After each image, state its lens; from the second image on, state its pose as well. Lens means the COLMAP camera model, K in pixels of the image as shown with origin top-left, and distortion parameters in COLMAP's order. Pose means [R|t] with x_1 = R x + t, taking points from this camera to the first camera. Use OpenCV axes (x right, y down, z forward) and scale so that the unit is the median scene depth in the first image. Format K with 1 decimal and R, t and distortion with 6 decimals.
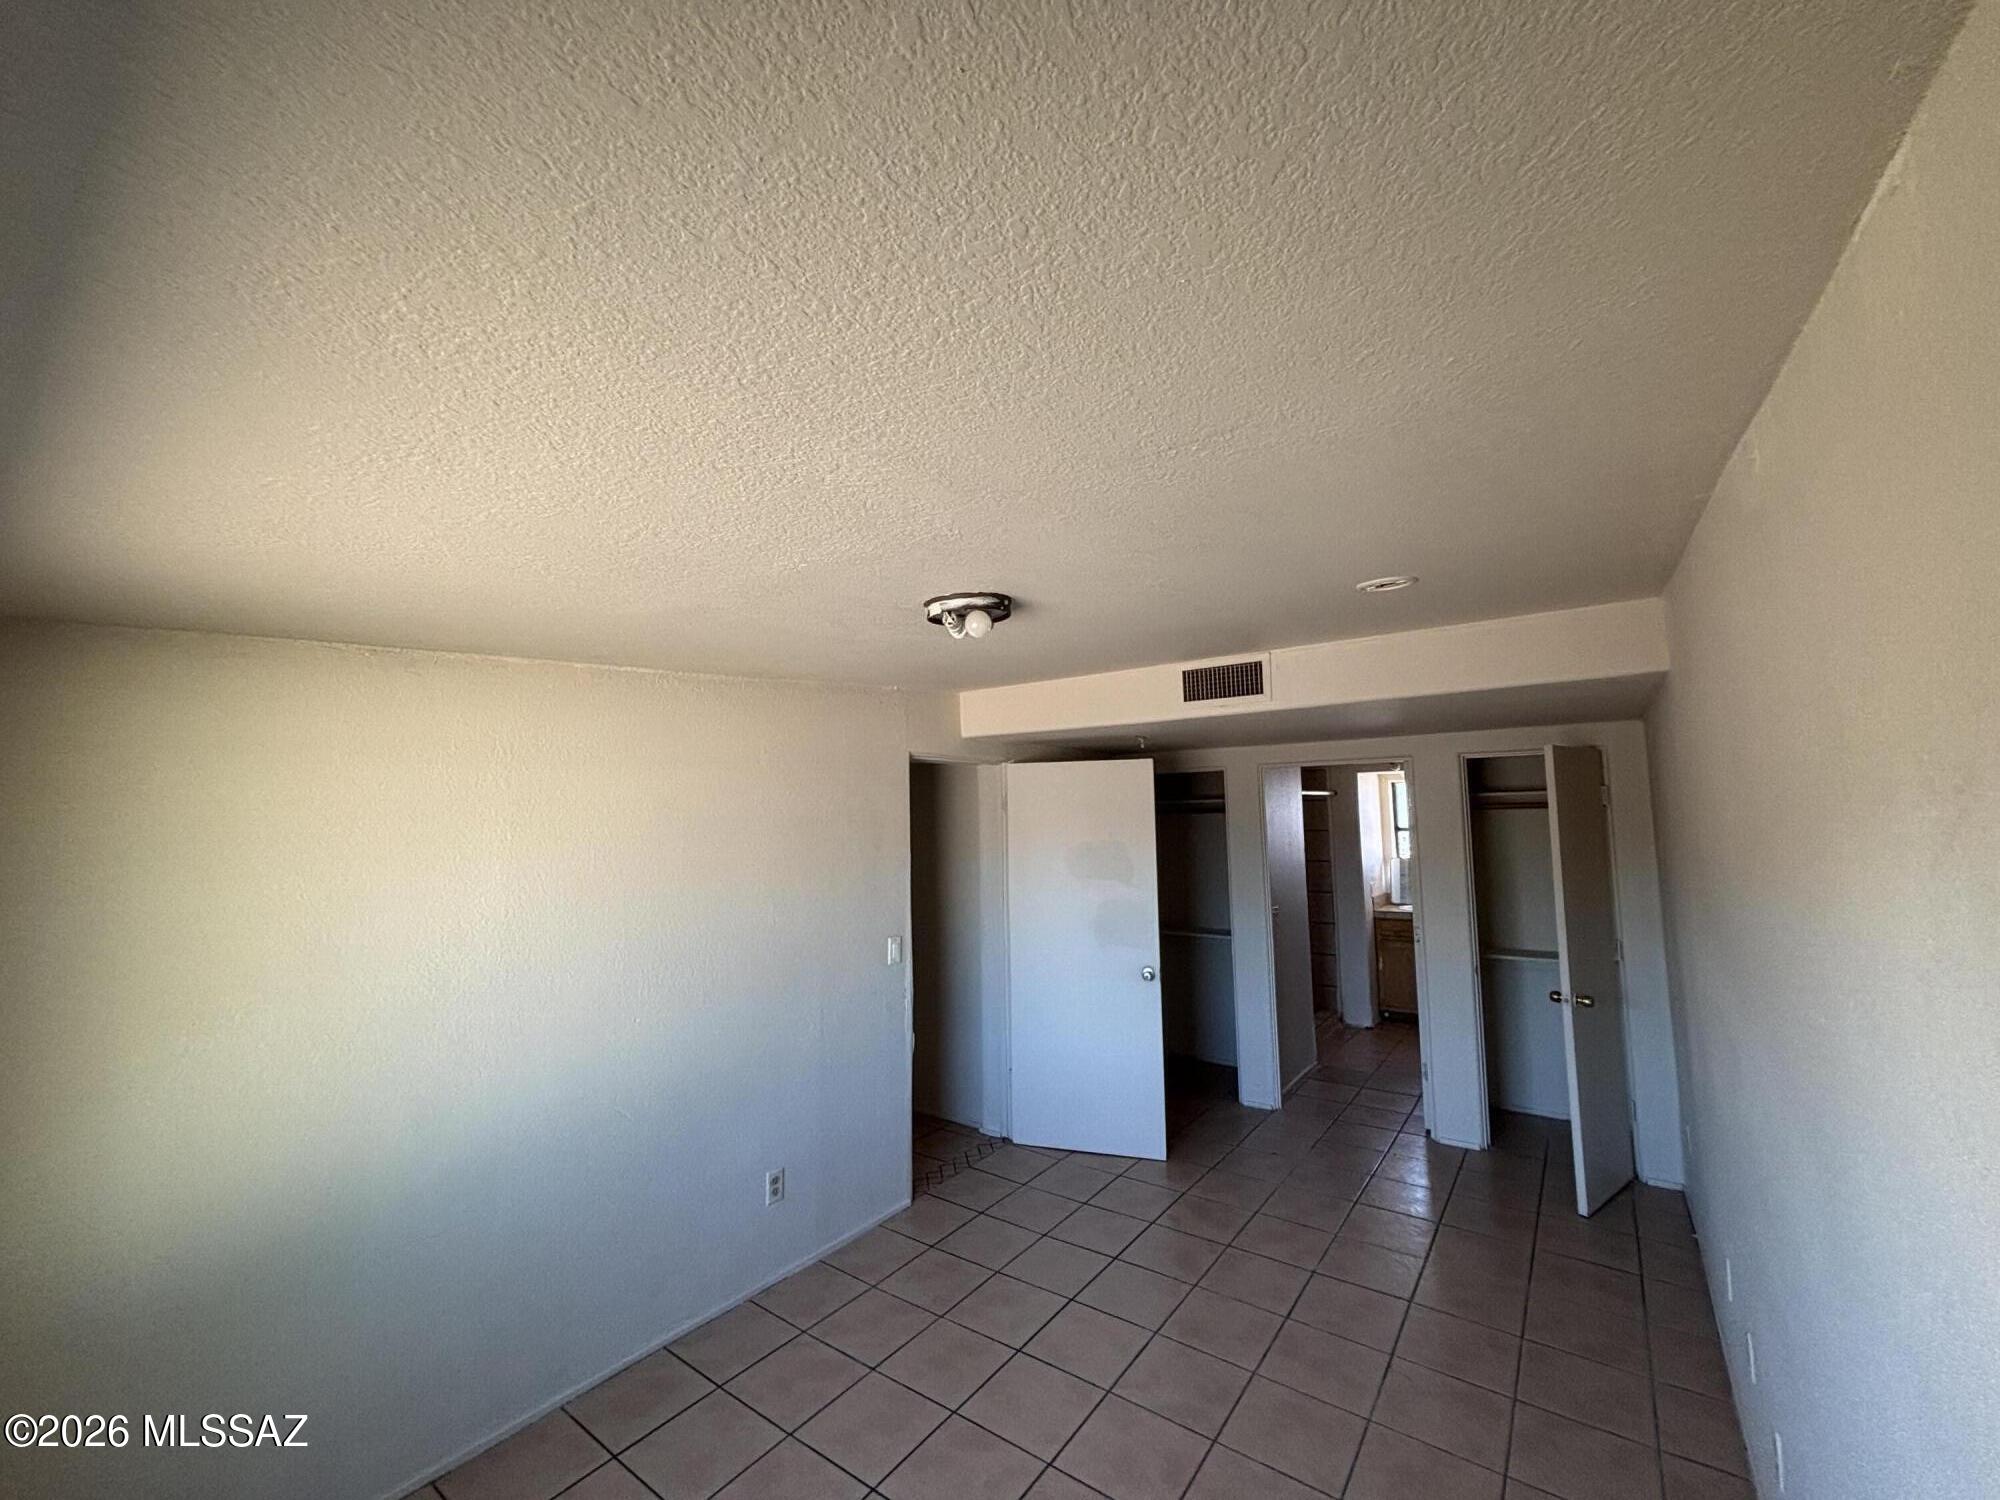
lens RADIAL K [[805.7, 0, 1000.0], [0, 805.7, 750.0], [0, 0, 1]] dist [0.000148, -0.000034]
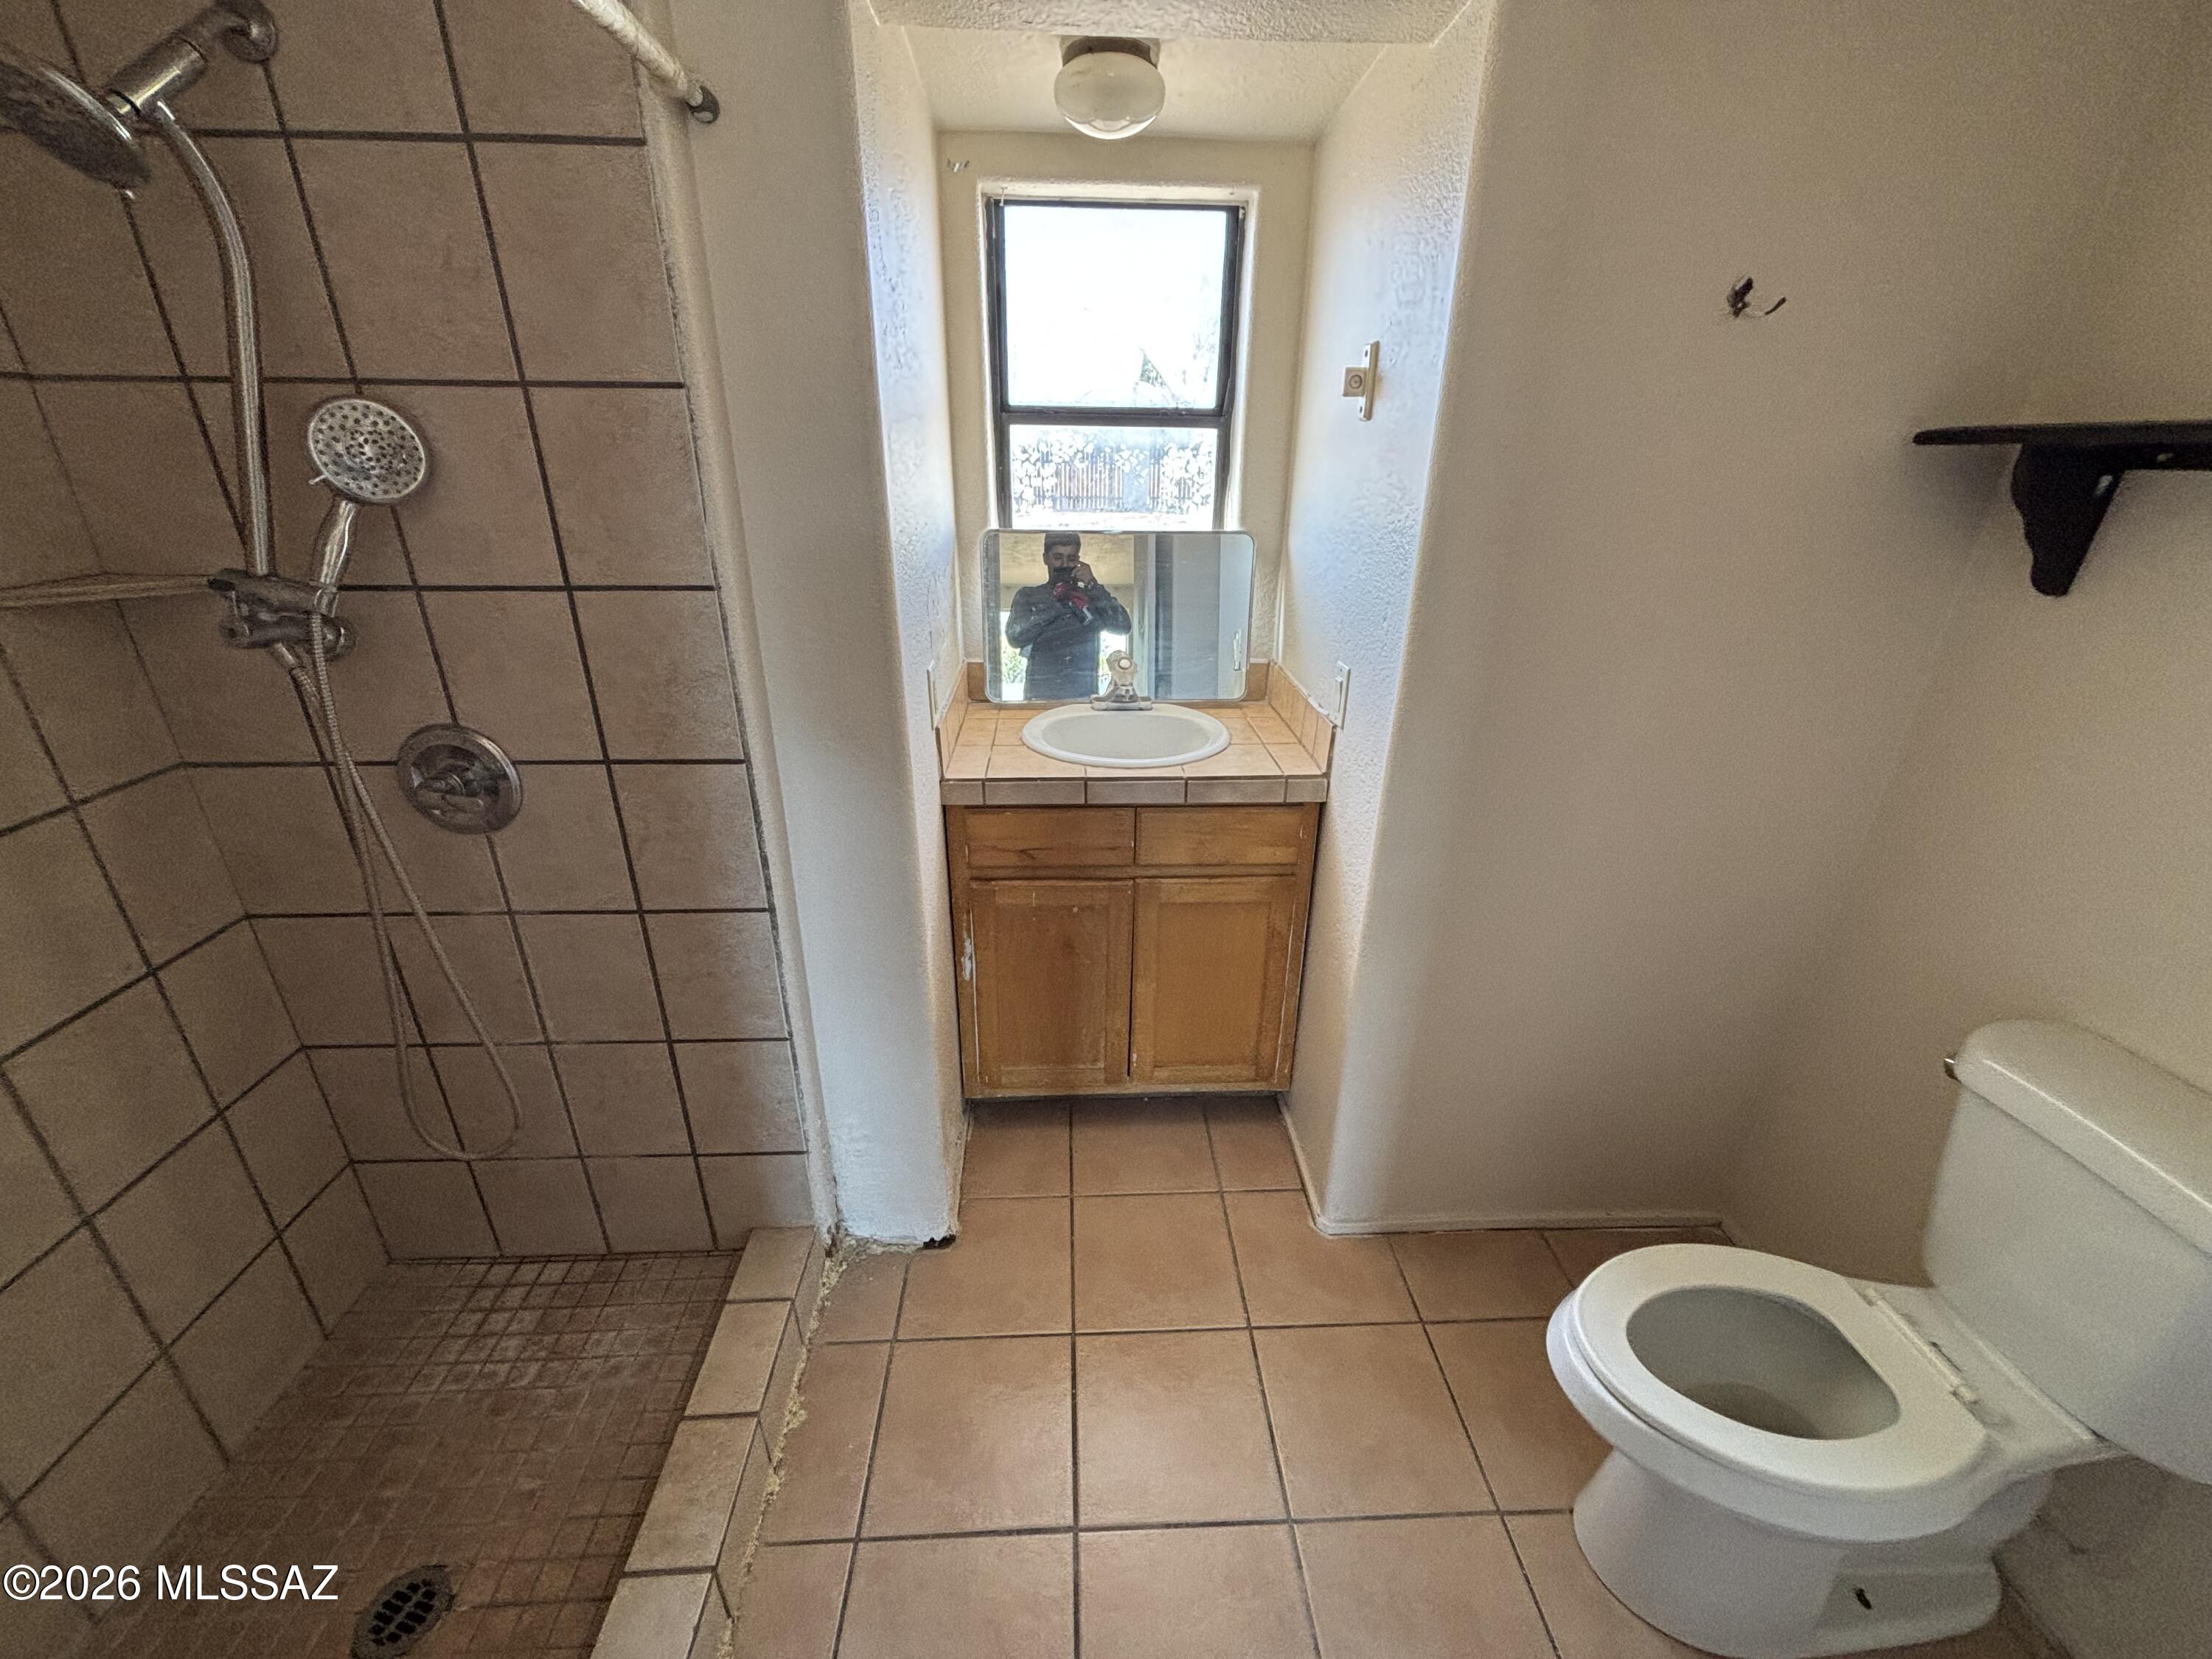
lens RADIAL K [[891.1, 0, 1106.0], [0, 891.1, 829.5], [0, 0, 1]] dist [0.000148, -0.000034]
pose [[0.778658, -0.223648, 0.586237, 0.336985], [-0.075090, 0.894388, 0.440945, 0.092075], [-0.622939, -0.387366, 0.679628, 0.768327]]
